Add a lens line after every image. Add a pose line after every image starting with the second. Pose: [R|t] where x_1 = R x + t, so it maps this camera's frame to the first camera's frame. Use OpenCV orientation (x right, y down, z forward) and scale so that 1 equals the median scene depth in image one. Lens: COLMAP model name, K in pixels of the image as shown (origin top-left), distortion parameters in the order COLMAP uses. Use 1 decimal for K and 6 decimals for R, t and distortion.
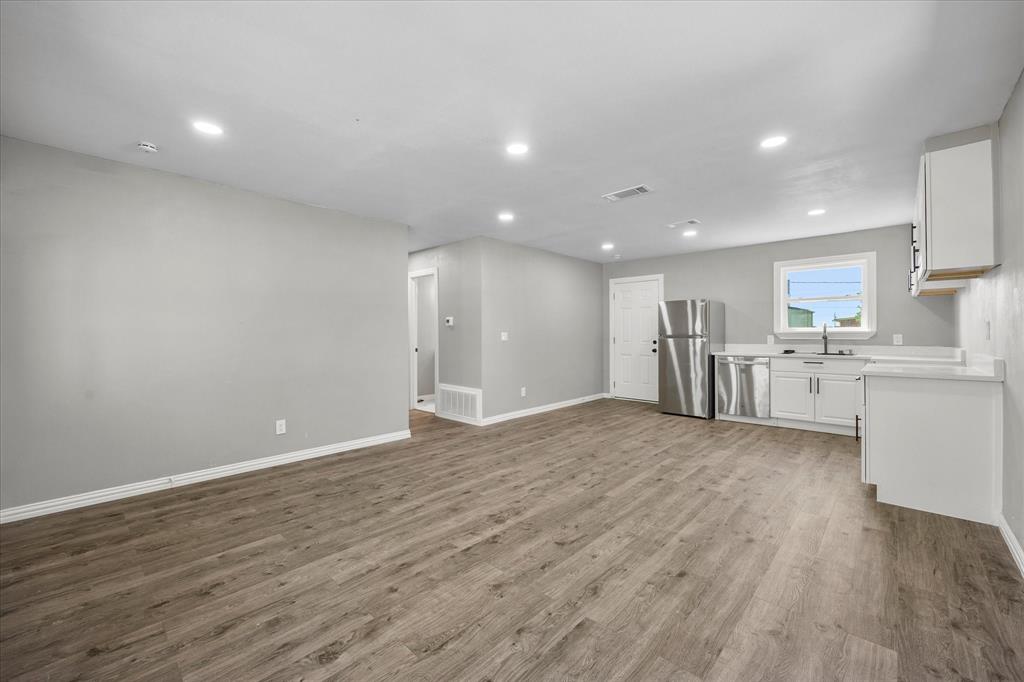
lens RADIAL K [[412.0, 0, 510.8], [0, 412.0, 335.0], [0, 0, 1]] dist [-0.002081, 0.000143]
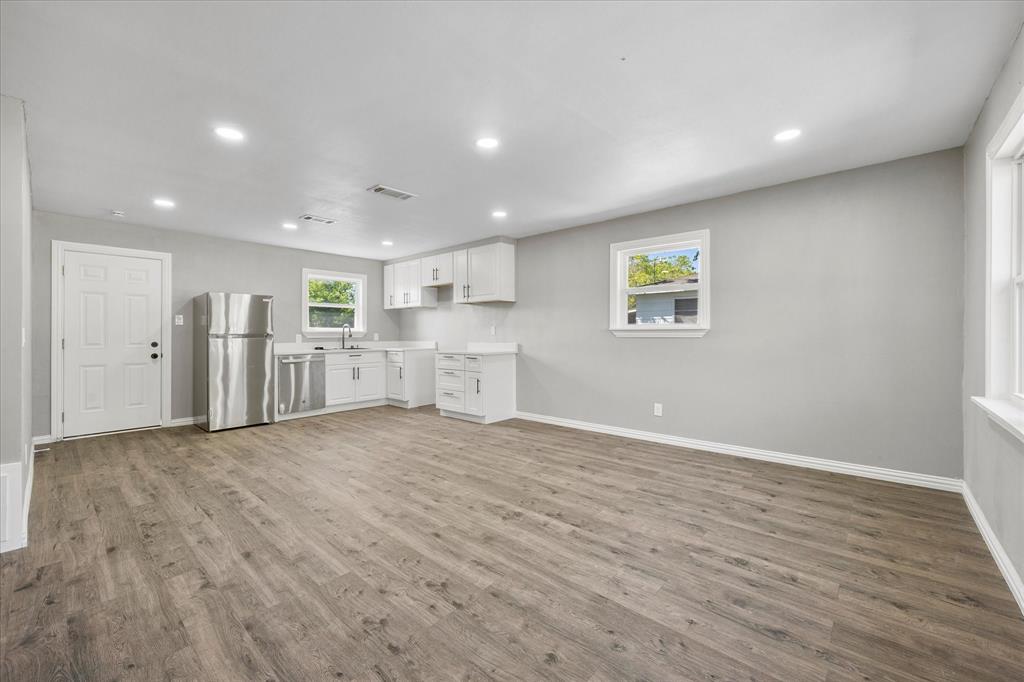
lens RADIAL K [[412.0, 0, 510.8], [0, 412.0, 335.0], [0, 0, 1]] dist [-0.002081, 0.000143]
pose [[-0.025490, -0.000596, 0.999675, -0.822550], [0.005765, 0.999983, 0.000744, 0.007971], [-0.999658, 0.005782, -0.025486, 0.822112]]
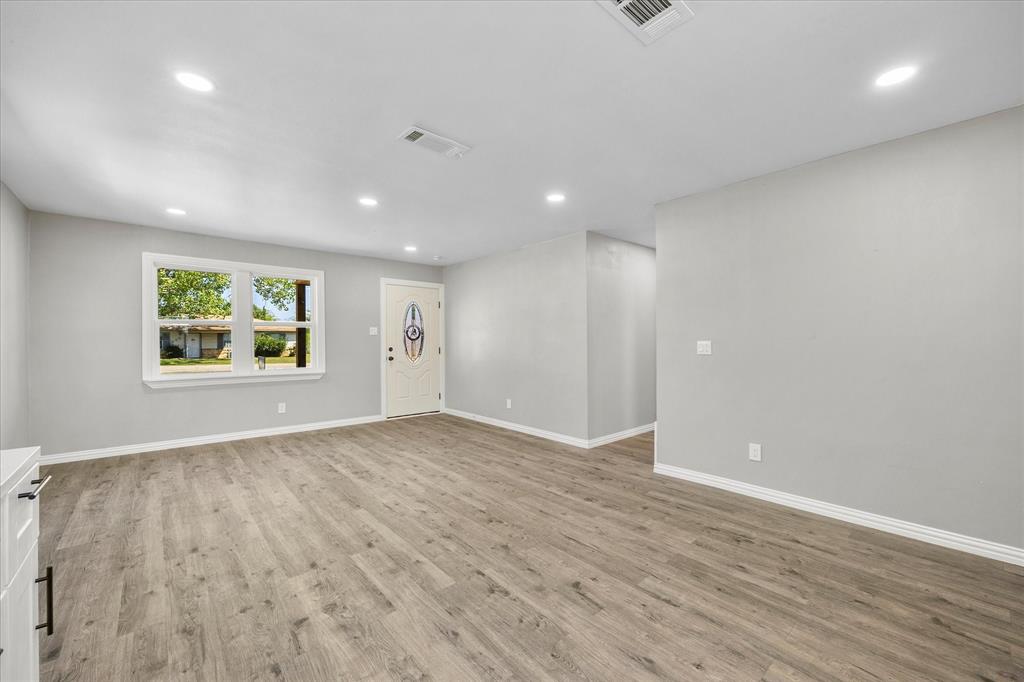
lens RADIAL K [[412.0, 0, 510.8], [0, 412.0, 335.0], [0, 0, 1]] dist [-0.002081, 0.000143]
pose [[-0.101845, -0.007388, -0.994773, 1.078216], [0.000312, 0.999972, -0.007458, -0.017815], [0.994800, -0.001070, -0.101840, 1.337043]]
